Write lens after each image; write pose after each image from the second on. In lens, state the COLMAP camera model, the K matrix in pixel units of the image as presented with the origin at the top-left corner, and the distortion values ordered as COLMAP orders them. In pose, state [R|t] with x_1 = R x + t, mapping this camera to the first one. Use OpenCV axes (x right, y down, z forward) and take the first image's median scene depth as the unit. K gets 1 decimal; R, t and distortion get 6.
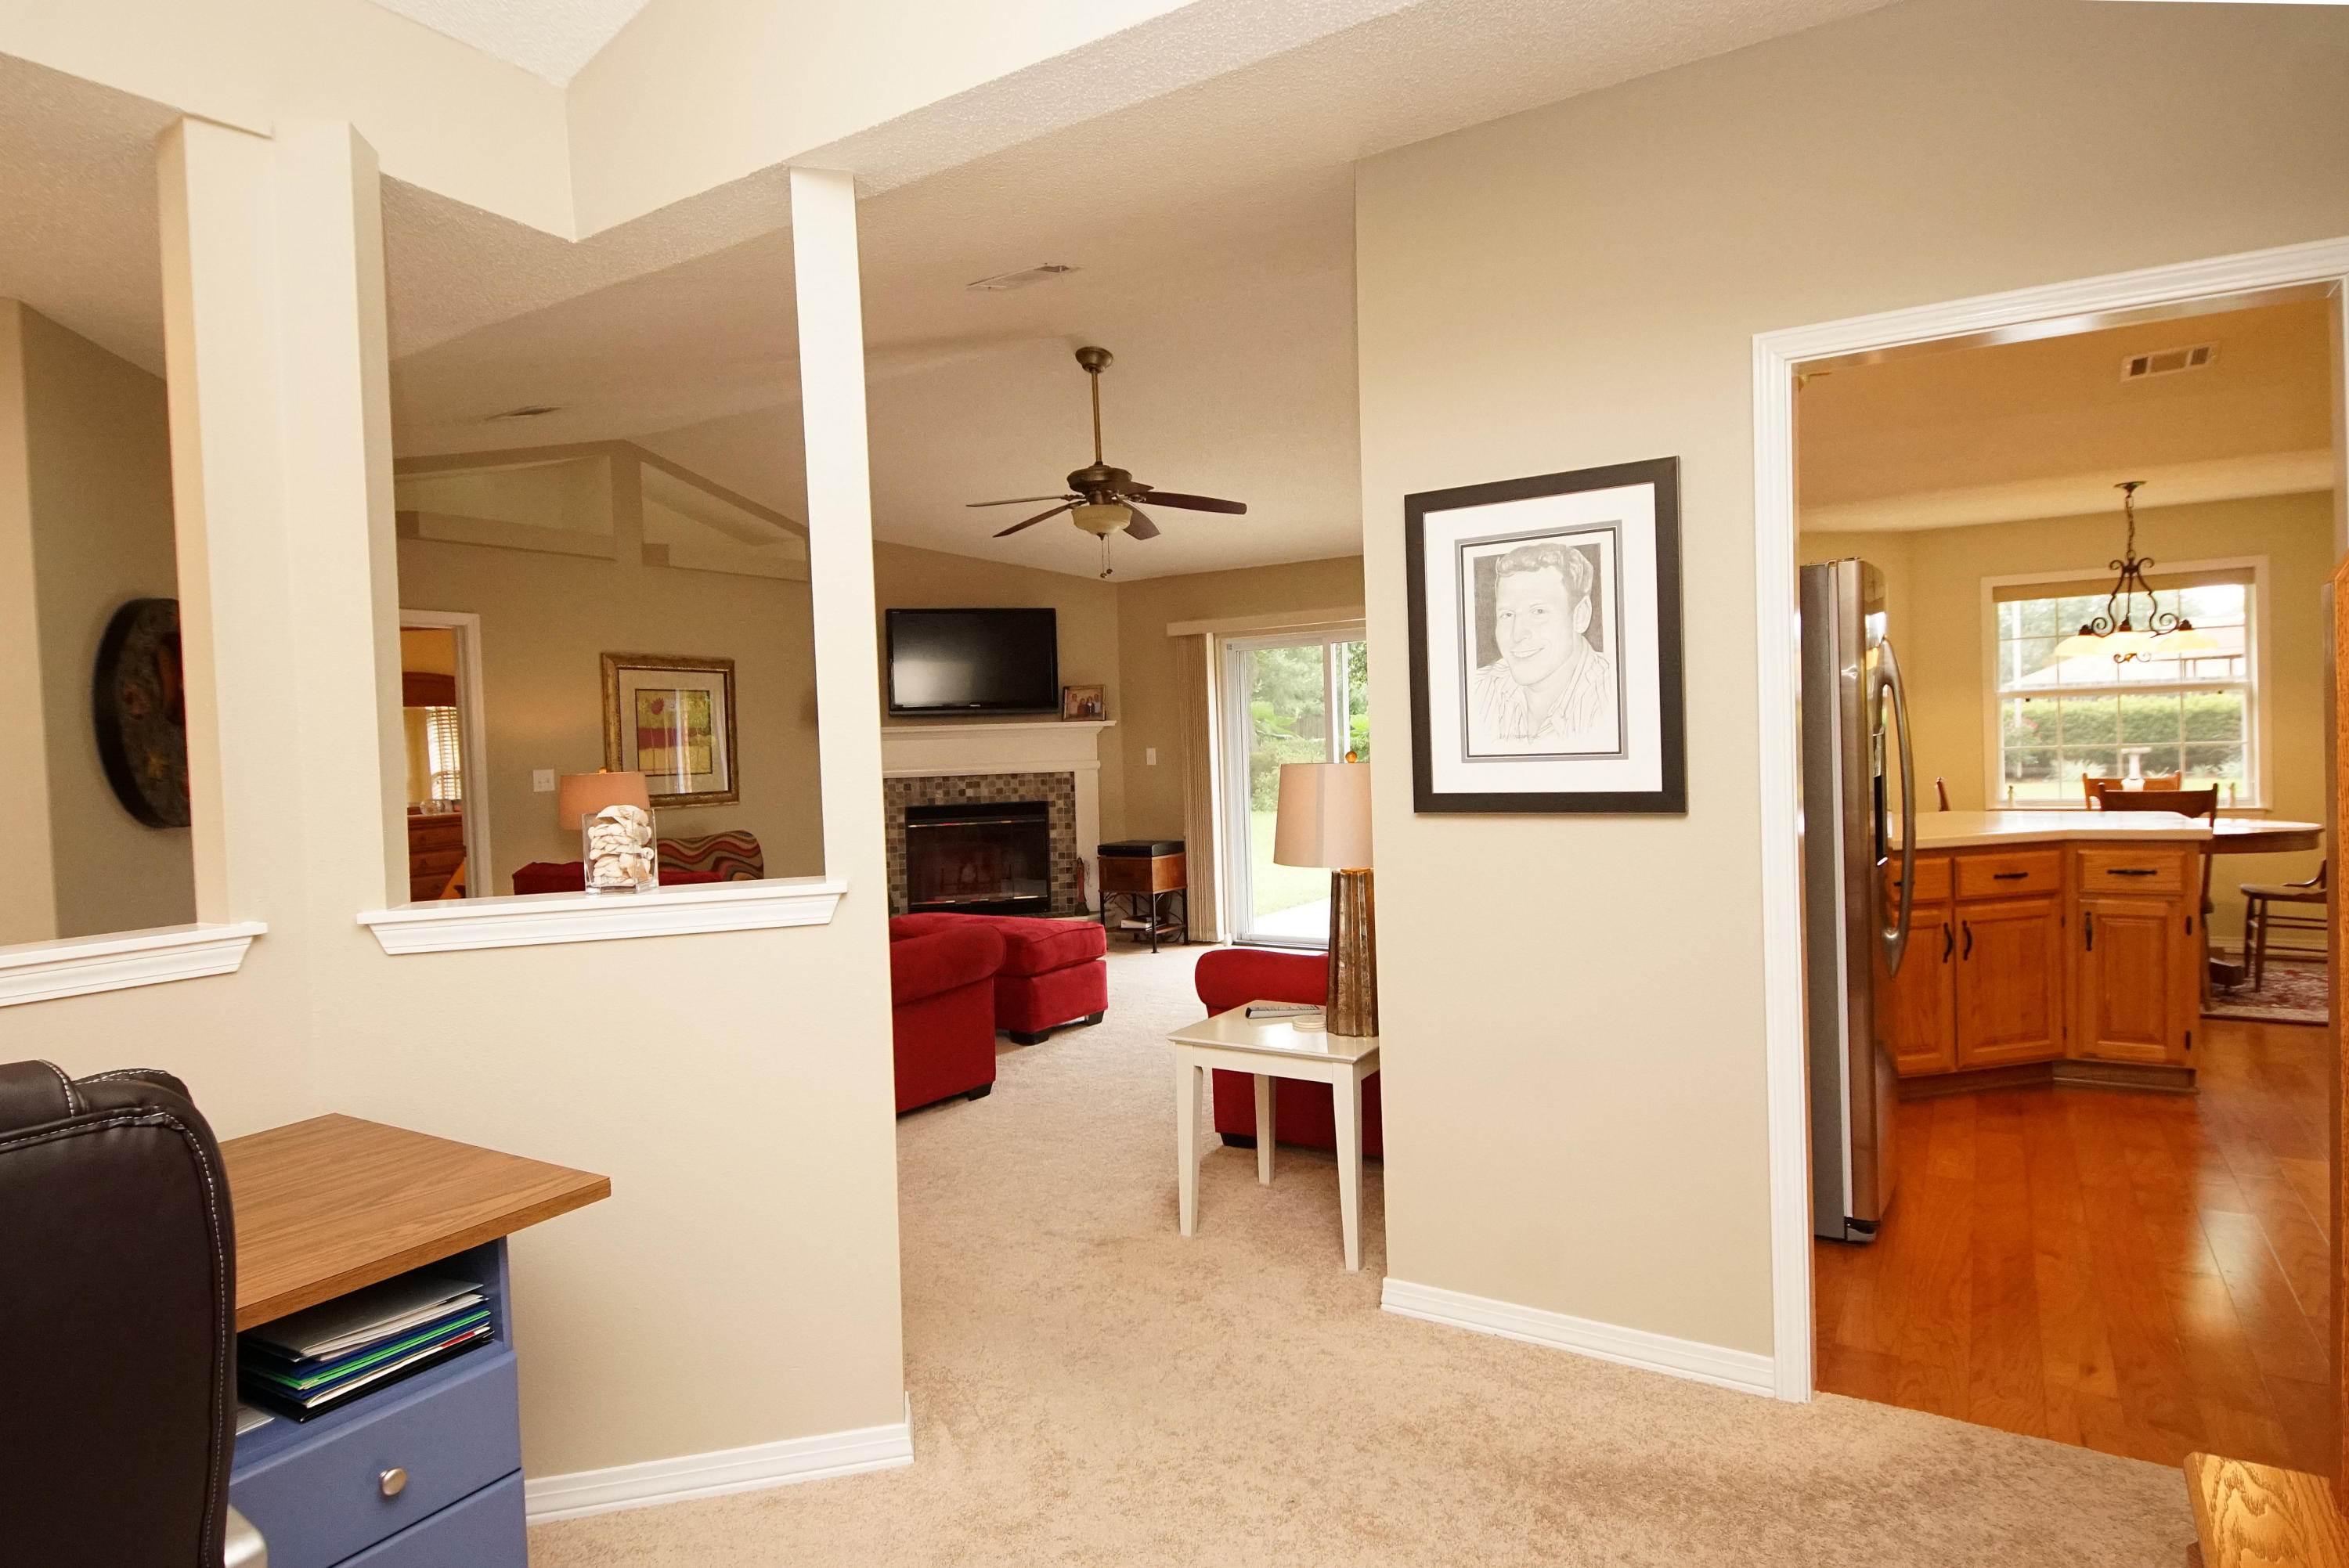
lens RADIAL K [[1253.9, 0, 1183.9], [0, 1253.9, 769.4], [0, 0, 1]] dist [0.026688, -0.029428]
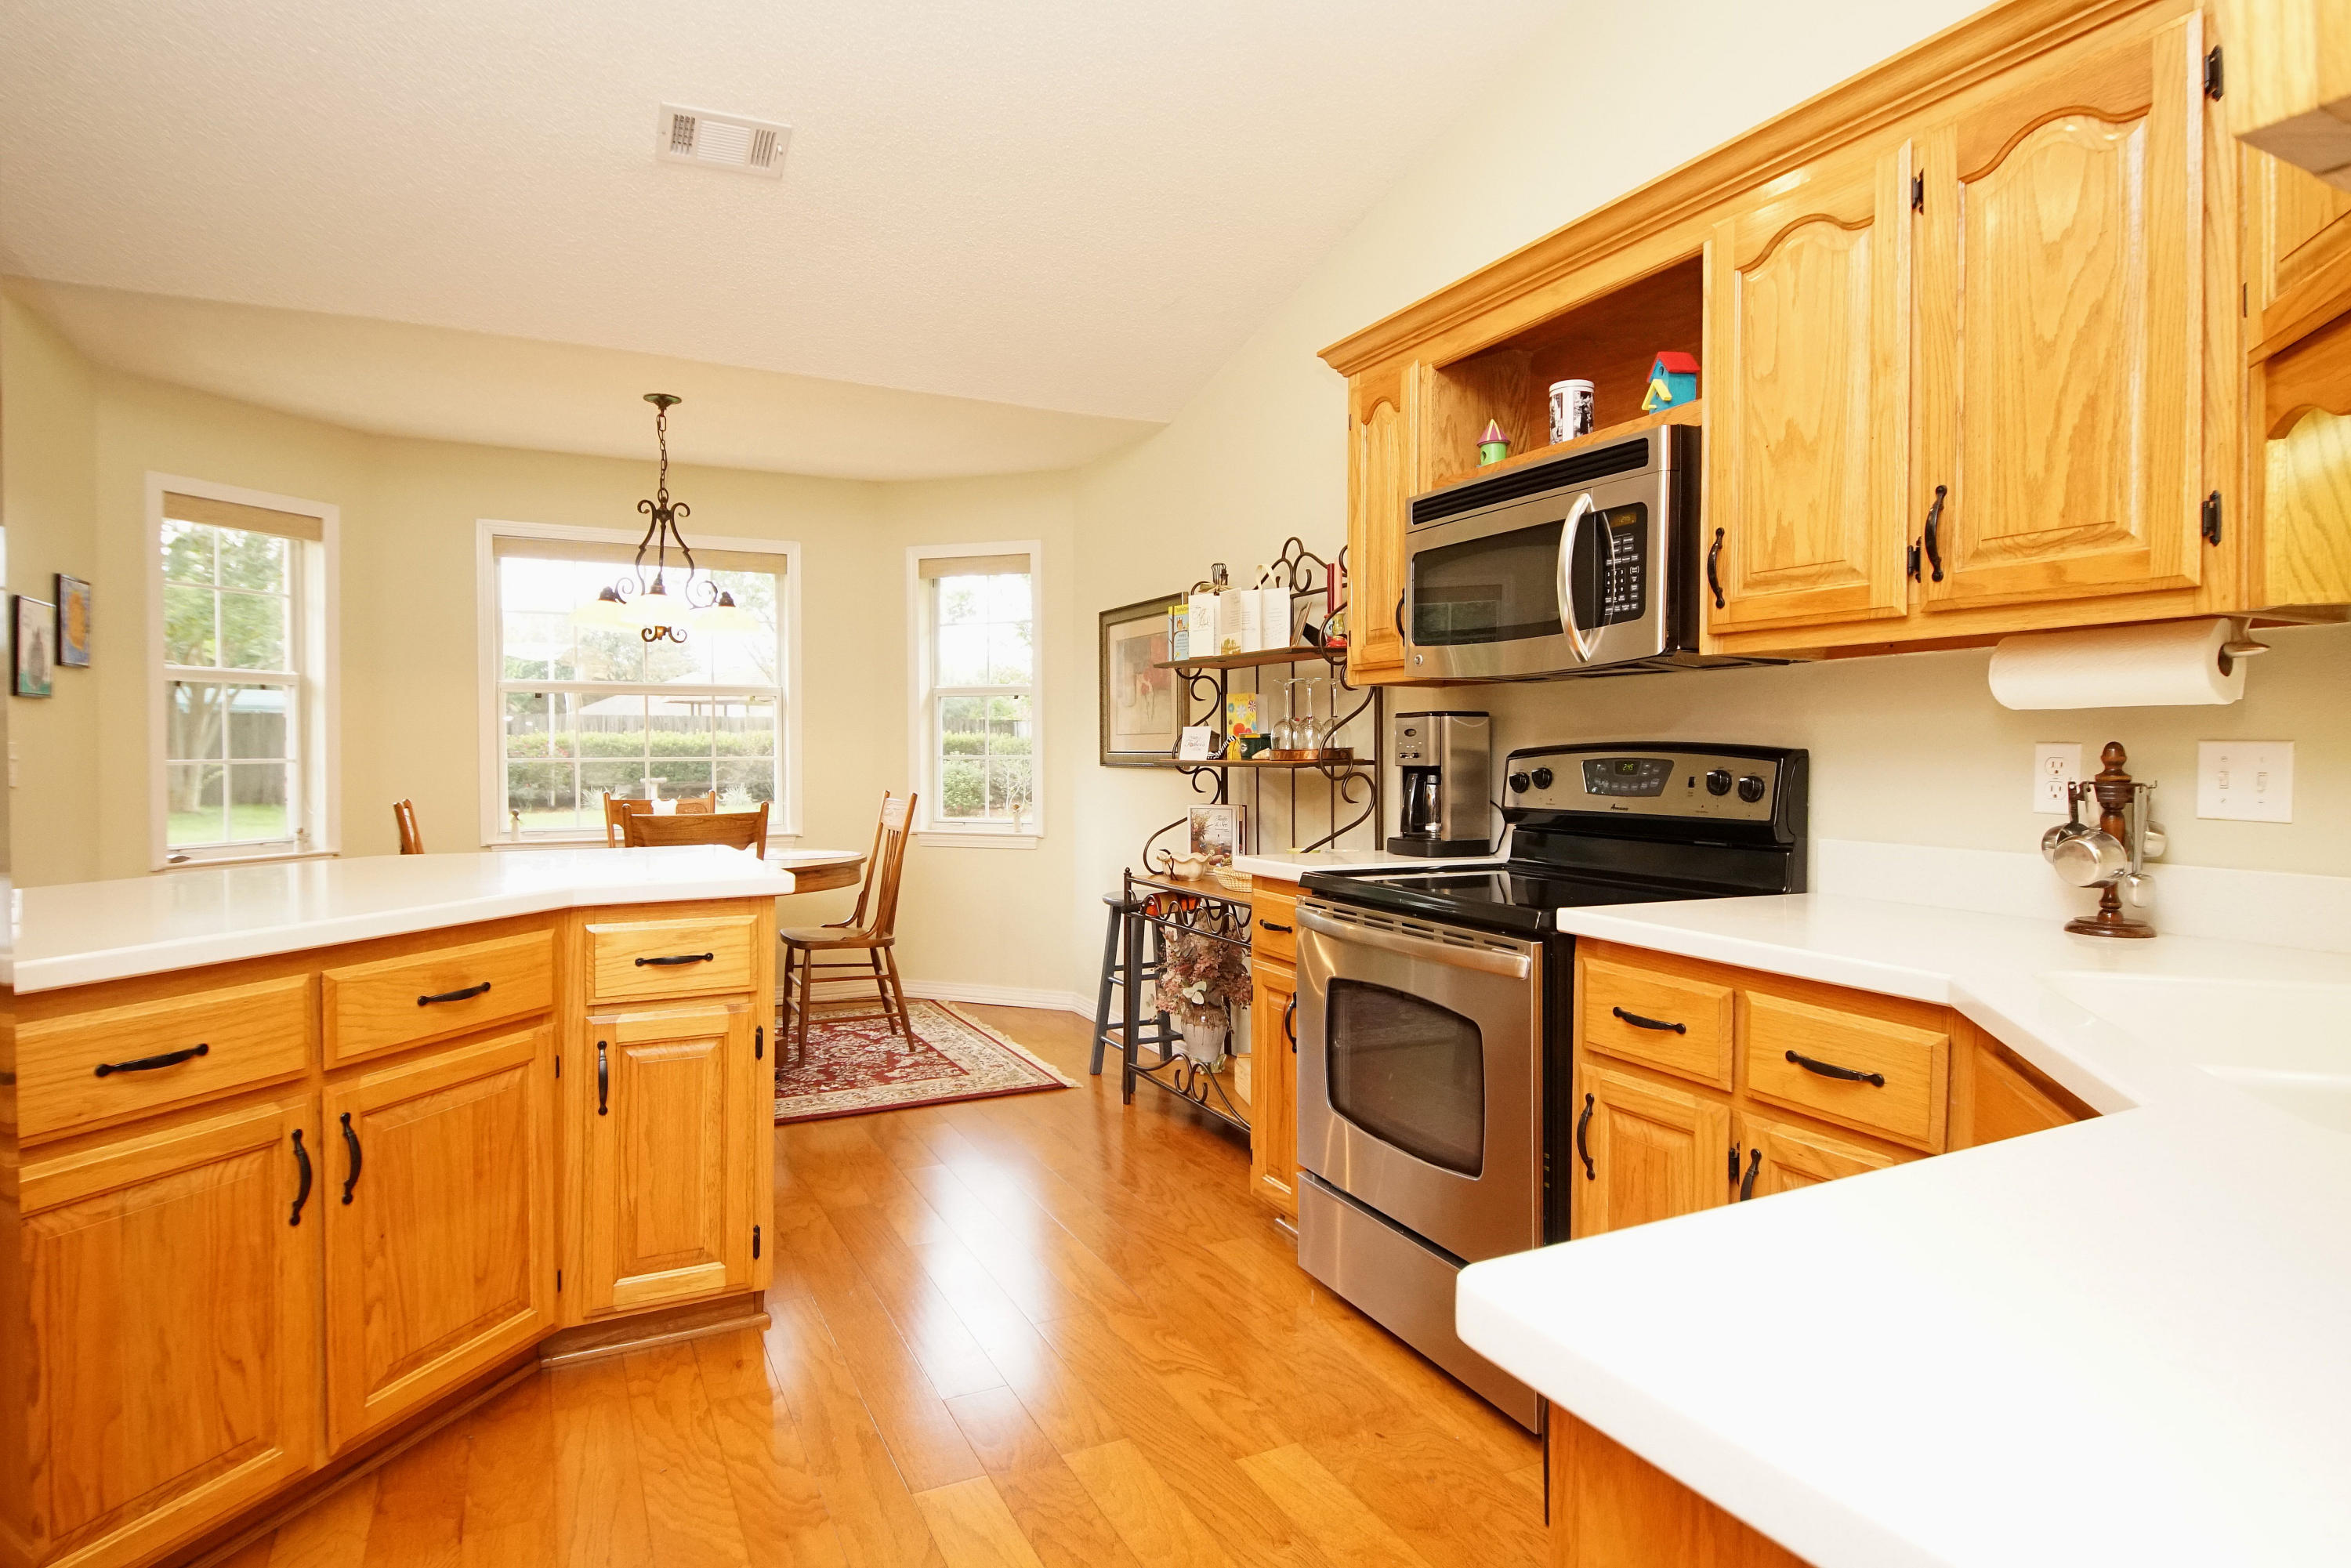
lens RADIAL K [[1255.0, 0, 1151.7], [0, 1255.0, 765.3], [0, 0, 1]] dist [0.026688, -0.029428]
pose [[0.519856, 0.021622, 0.853980, 0.226593], [0.005354, 0.999578, -0.028567, 0.008083], [-0.854237, 0.019423, 0.519521, 0.311509]]
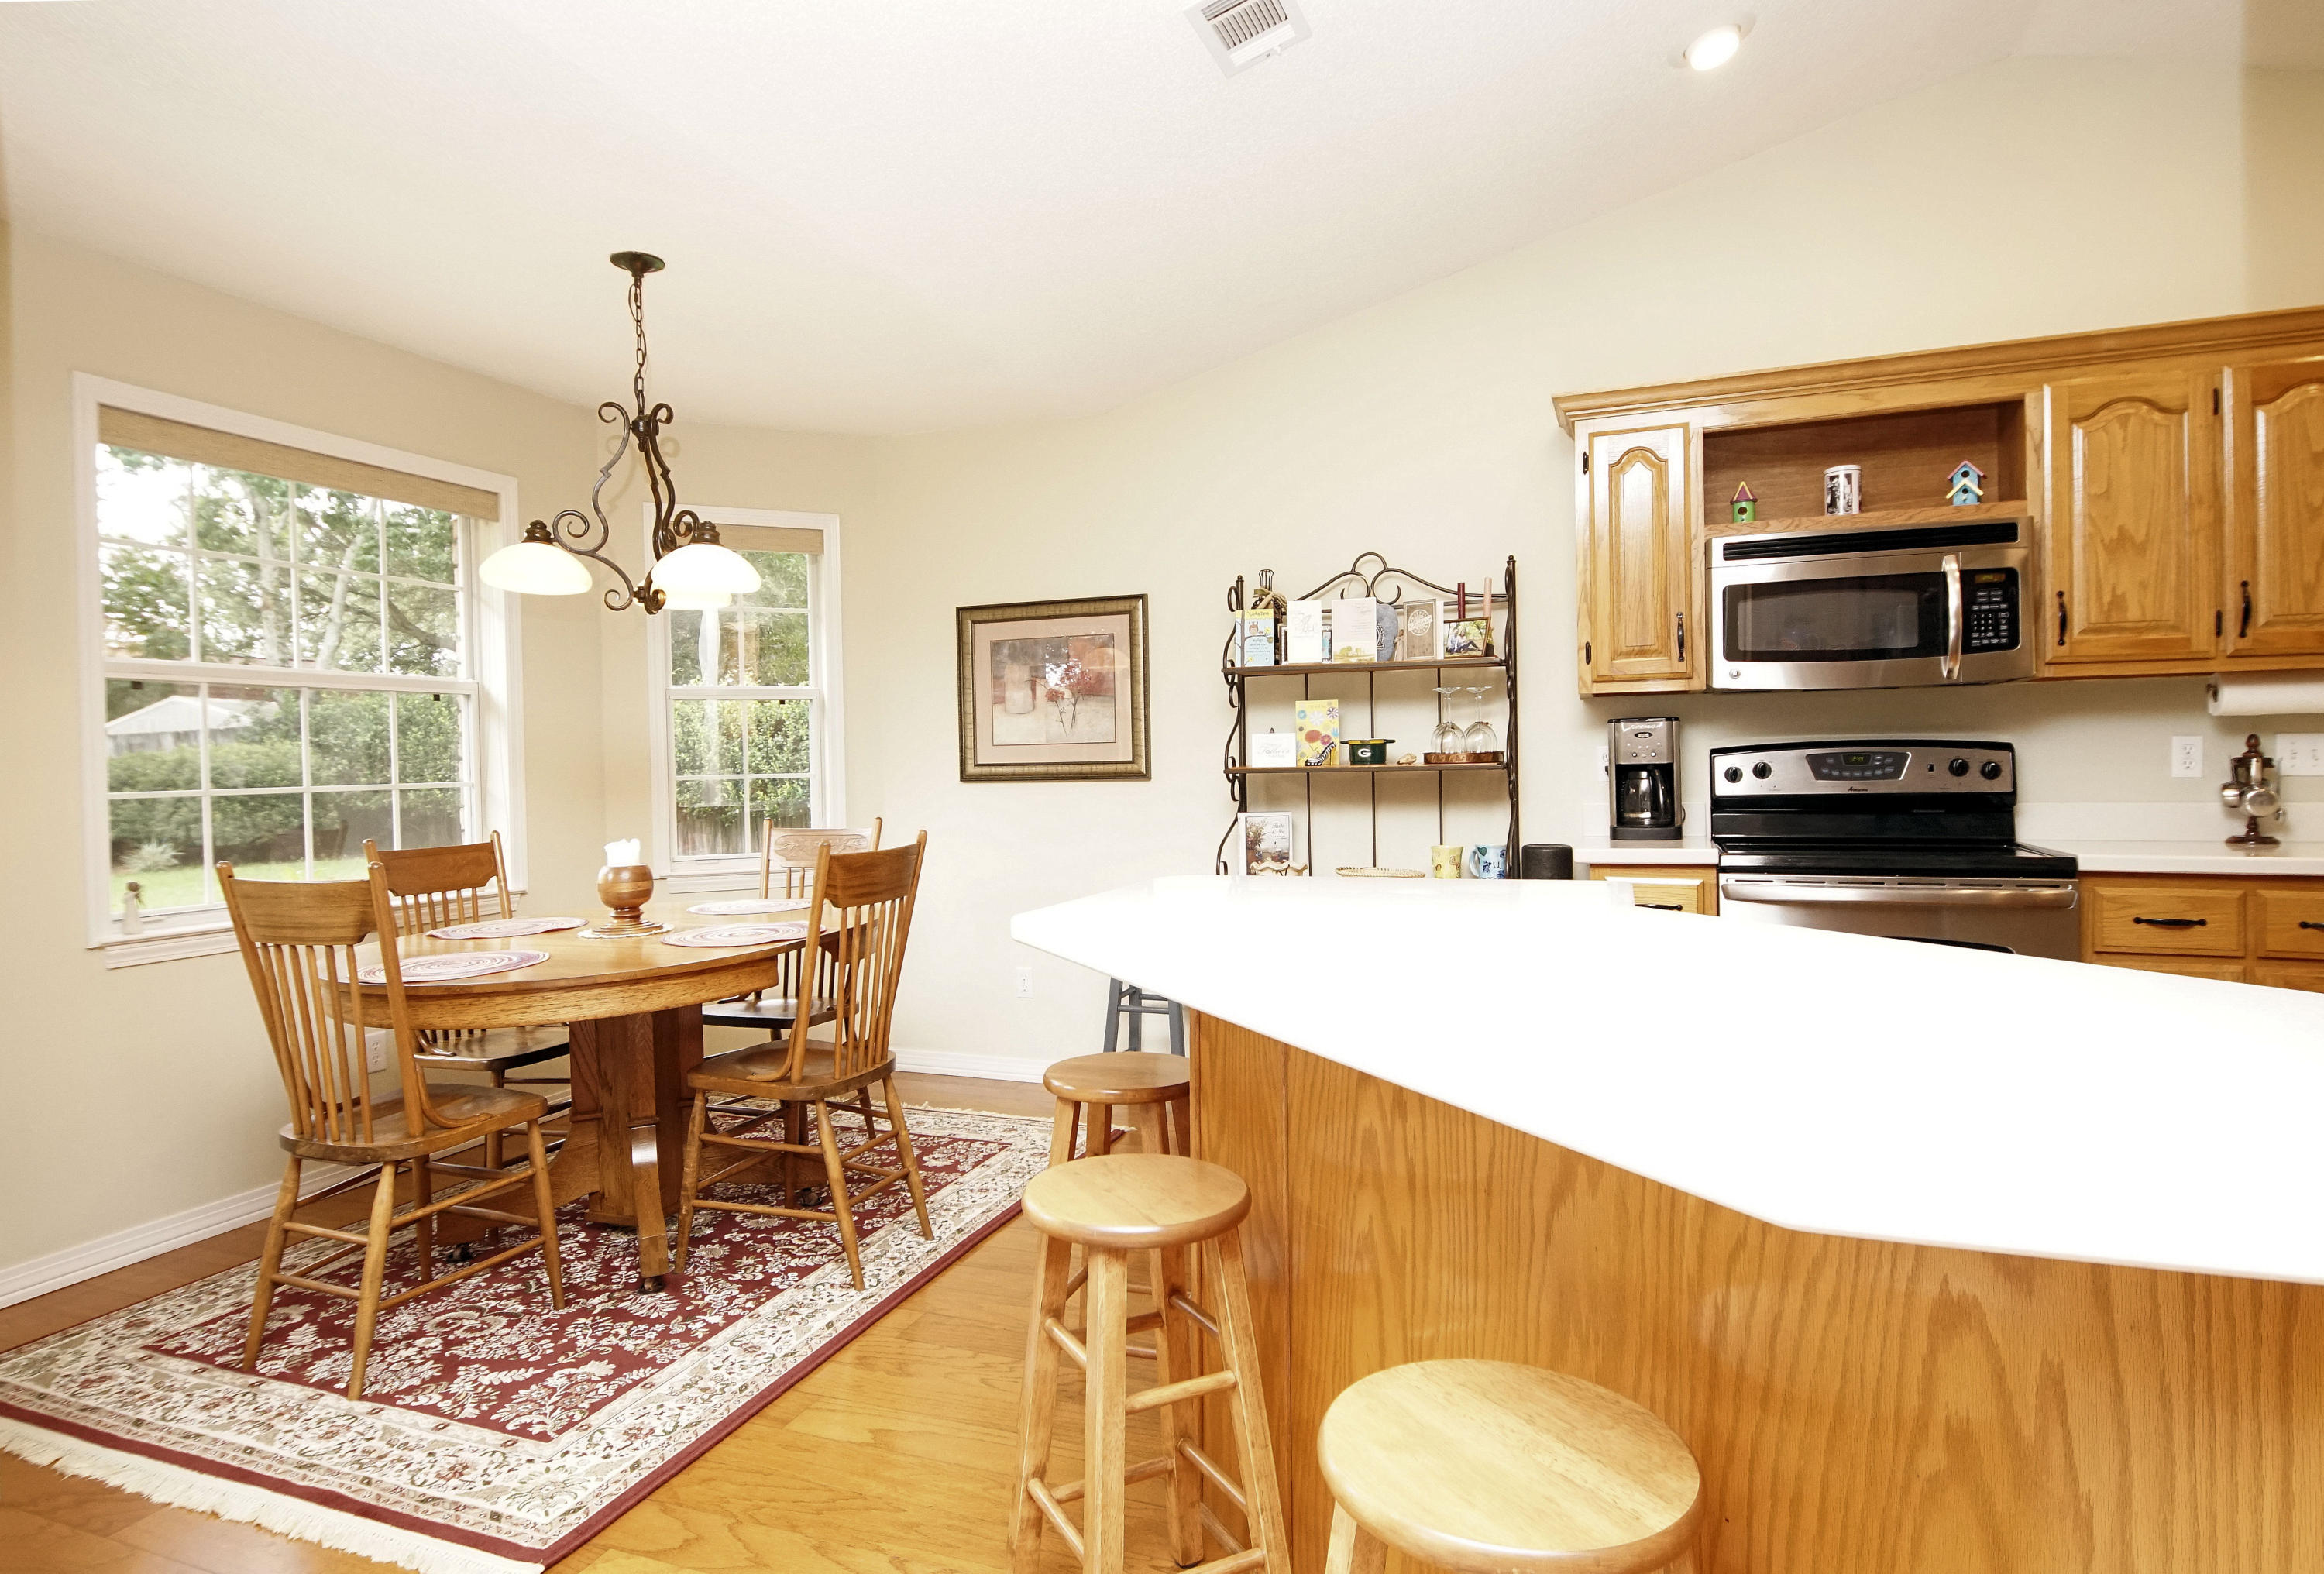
lens RADIAL K [[1240.6, 0, 1108.5], [0, 1240.6, 786.9], [0, 0, 1]] dist [0.026688, -0.029428]
pose [[-0.179294, 0.019439, 0.983604, 0.184477], [0.049312, 0.998726, -0.010749, 0.000647], [-0.982559, 0.046577, -0.180024, 0.748533]]
